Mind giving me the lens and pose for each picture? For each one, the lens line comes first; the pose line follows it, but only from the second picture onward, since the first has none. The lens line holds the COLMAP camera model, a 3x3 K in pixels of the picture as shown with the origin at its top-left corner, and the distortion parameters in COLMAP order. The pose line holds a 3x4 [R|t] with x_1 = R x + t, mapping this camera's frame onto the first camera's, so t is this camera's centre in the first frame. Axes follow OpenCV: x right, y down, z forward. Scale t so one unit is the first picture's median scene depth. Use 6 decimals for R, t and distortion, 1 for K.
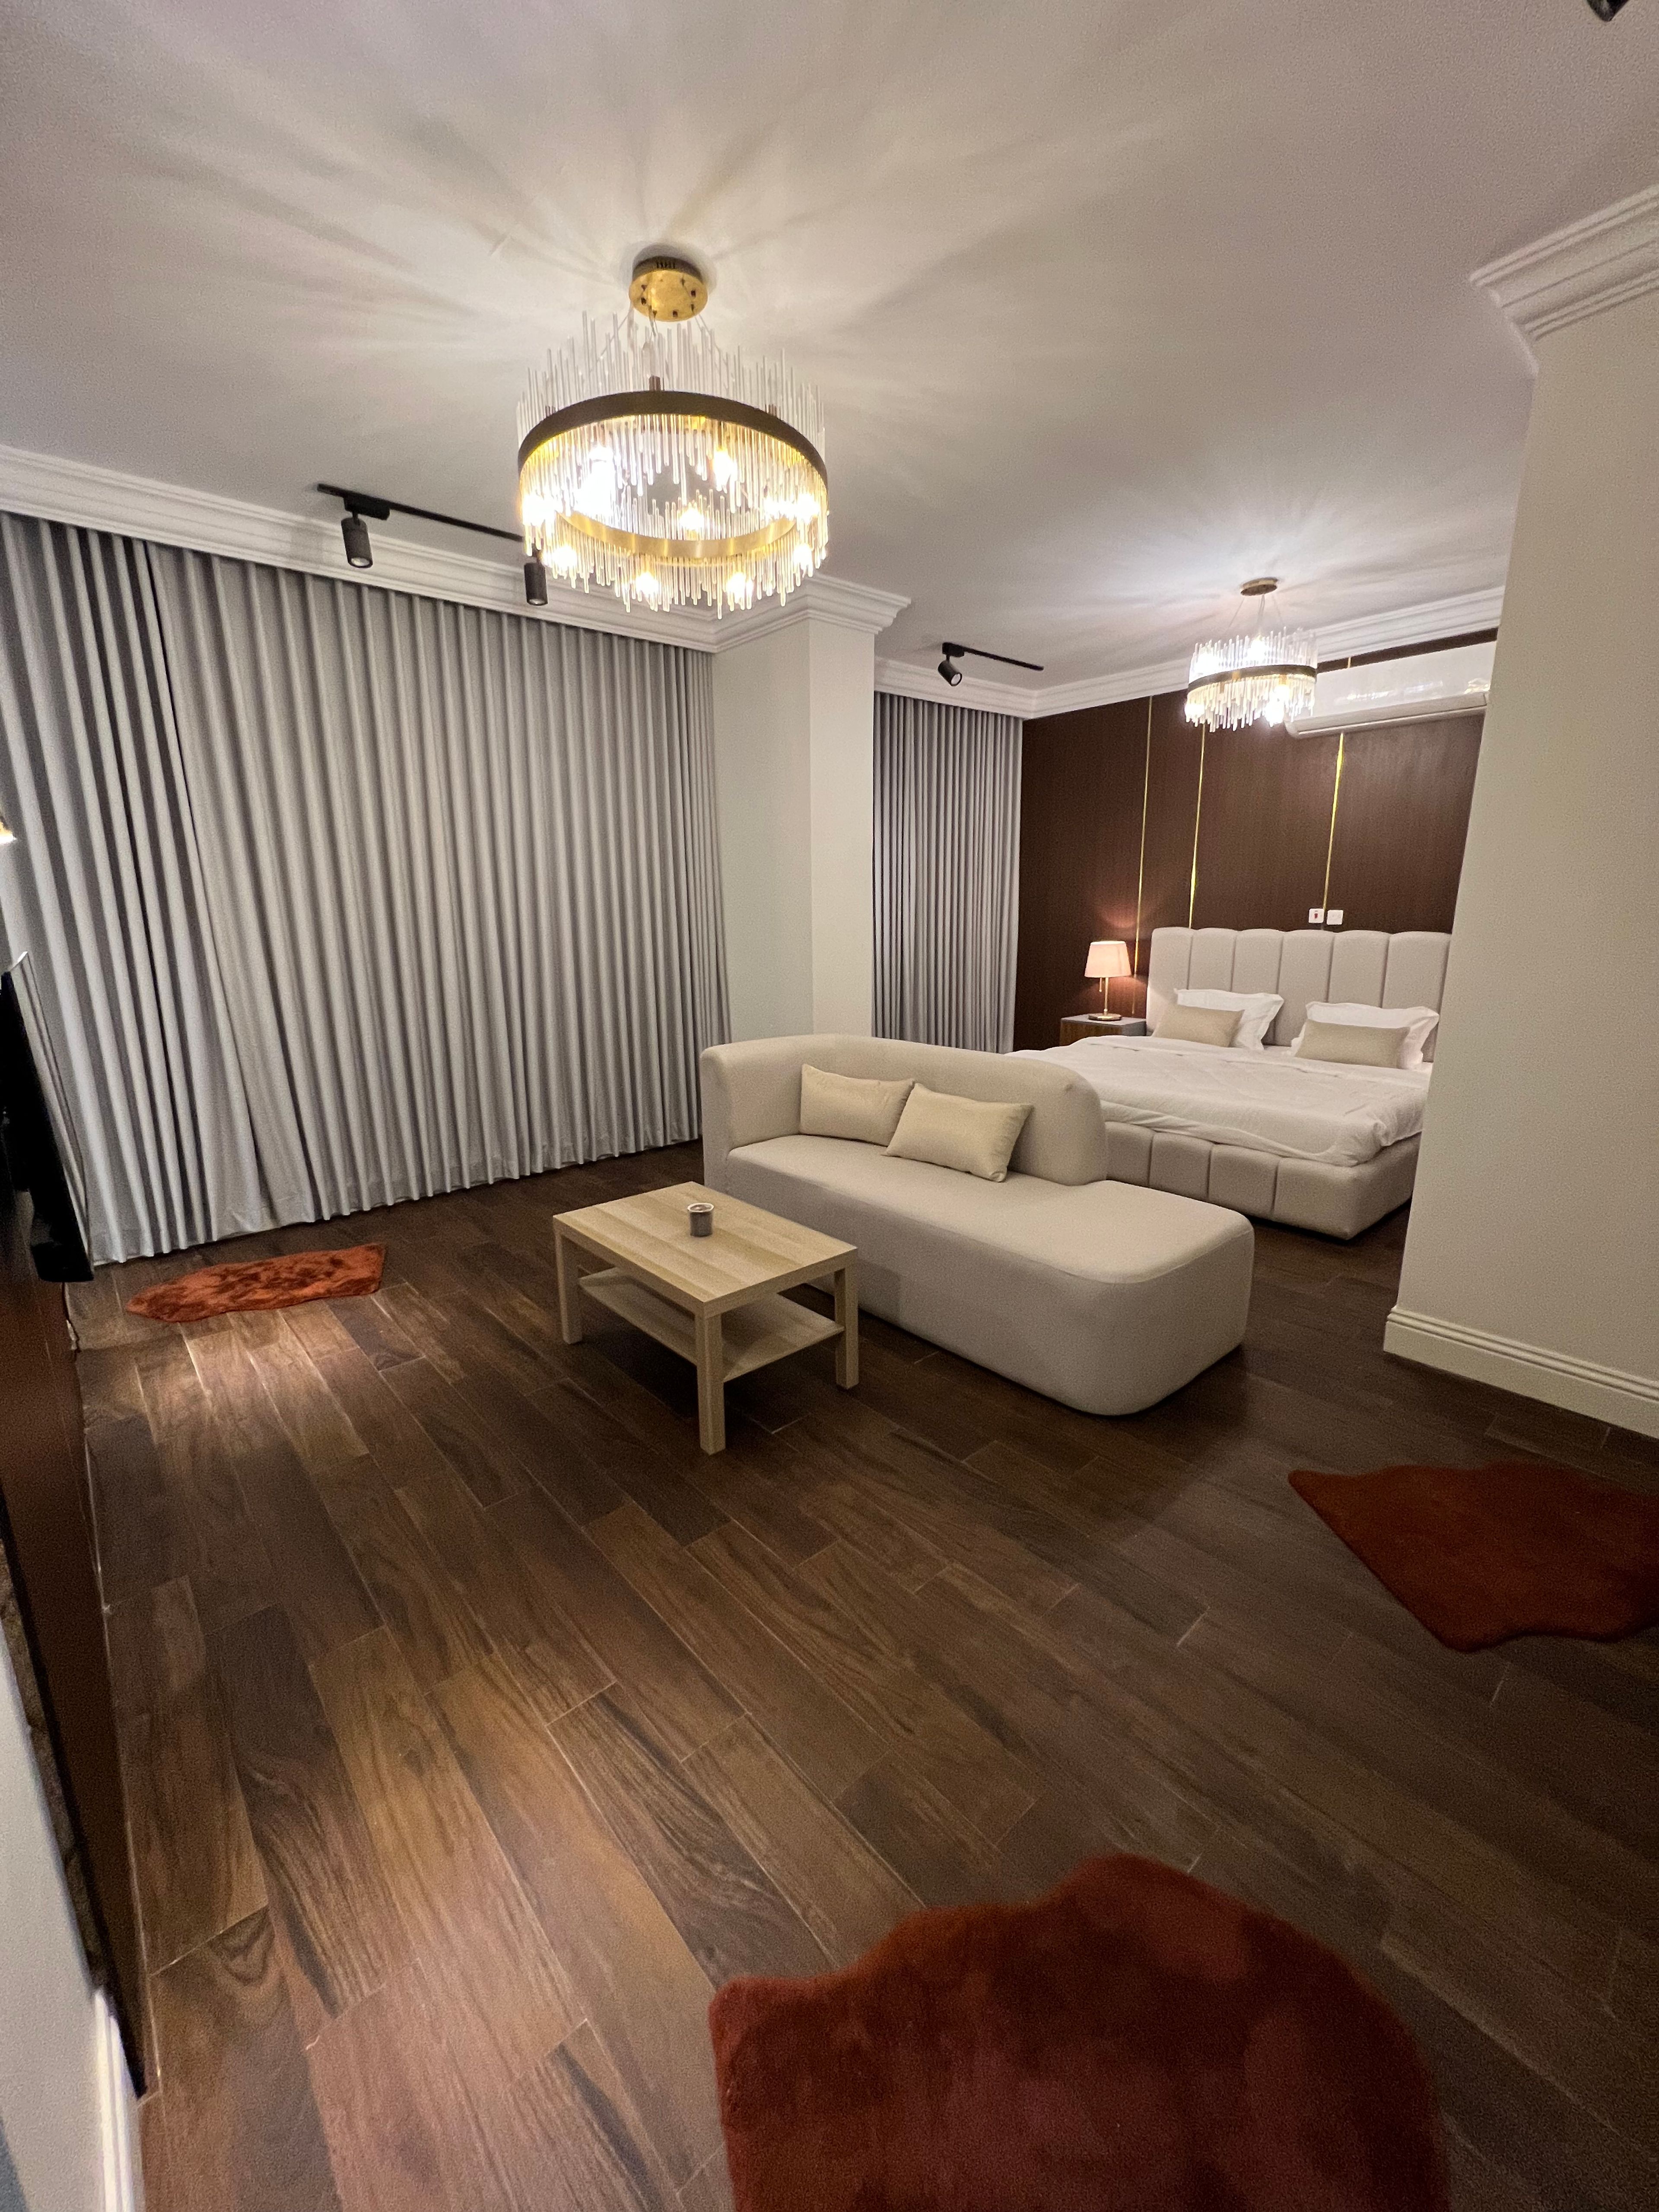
lens RADIAL K [[889.3, 0, 824.8], [0, 889.3, 1102.5], [0, 0, 1]] dist [-0.004474, -0.000164]
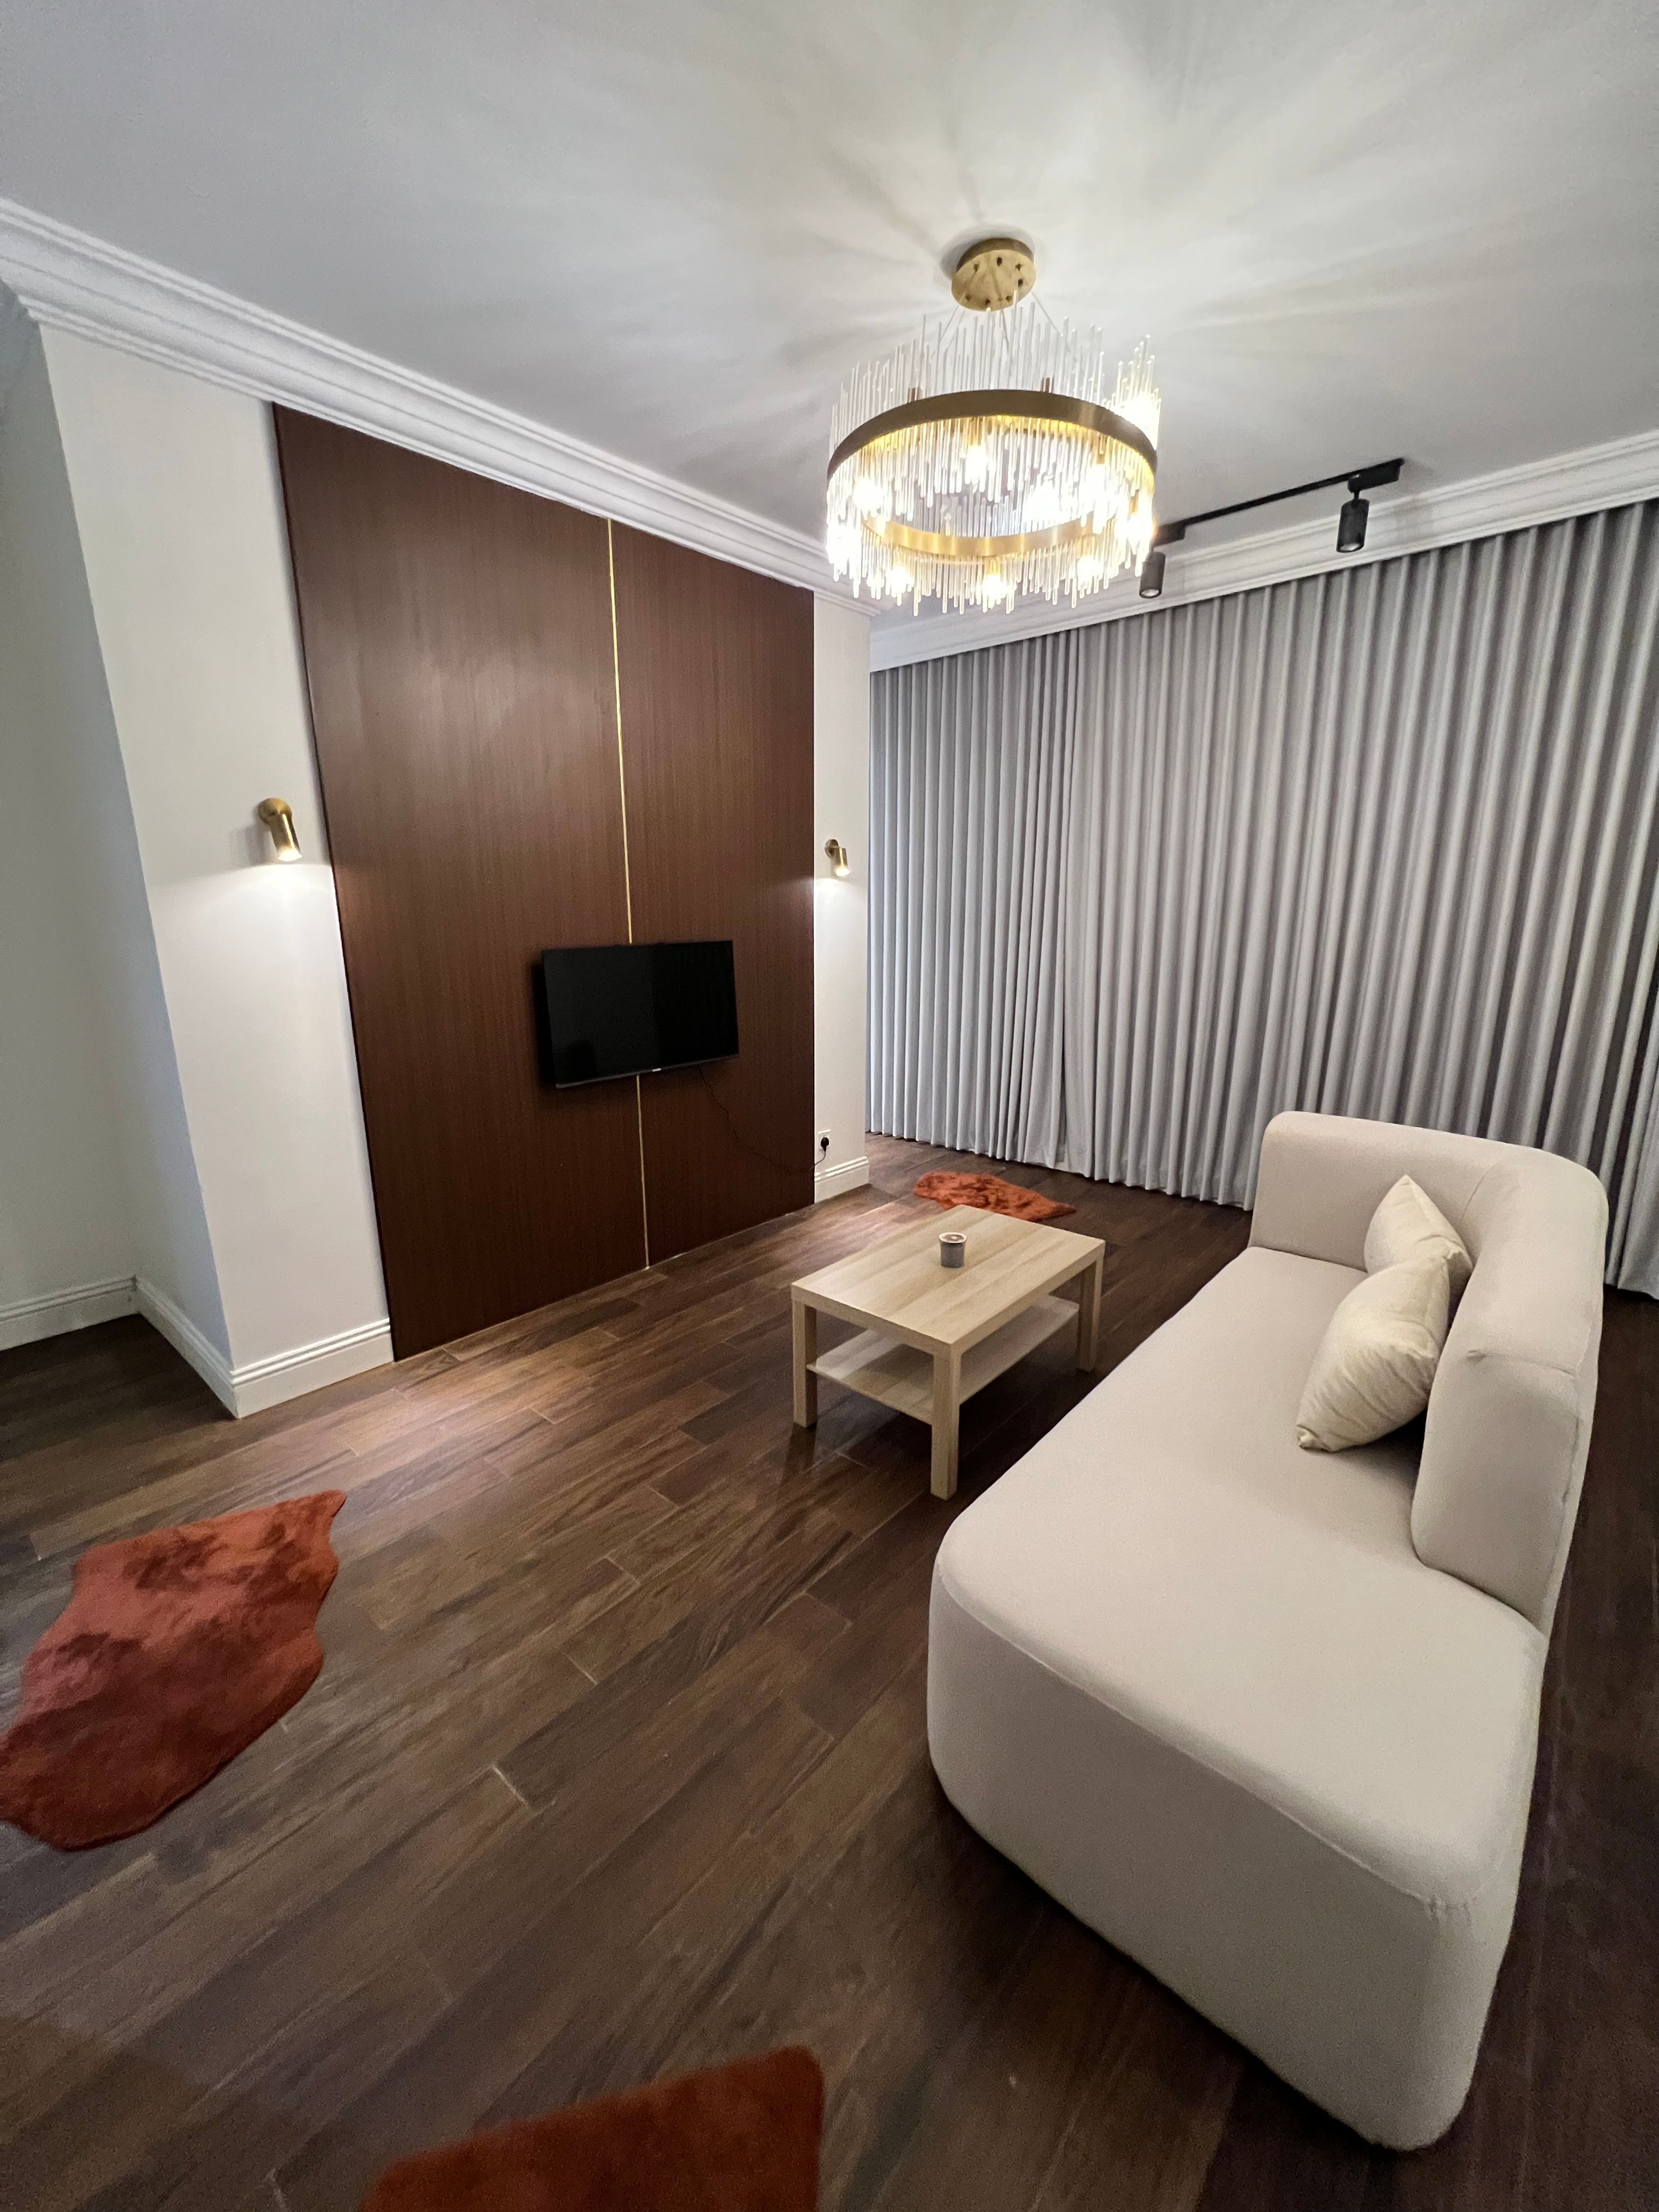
lens RADIAL K [[889.3, 0, 827.4], [0, 889.3, 1101.5], [0, 0, 1]] dist [-0.004474, -0.000164]
pose [[0.127326, 0.231277, -0.964520, 0.483589], [-0.211953, 0.956317, 0.201330, -0.123624], [0.968950, 0.178799, 0.170784, 0.439206]]
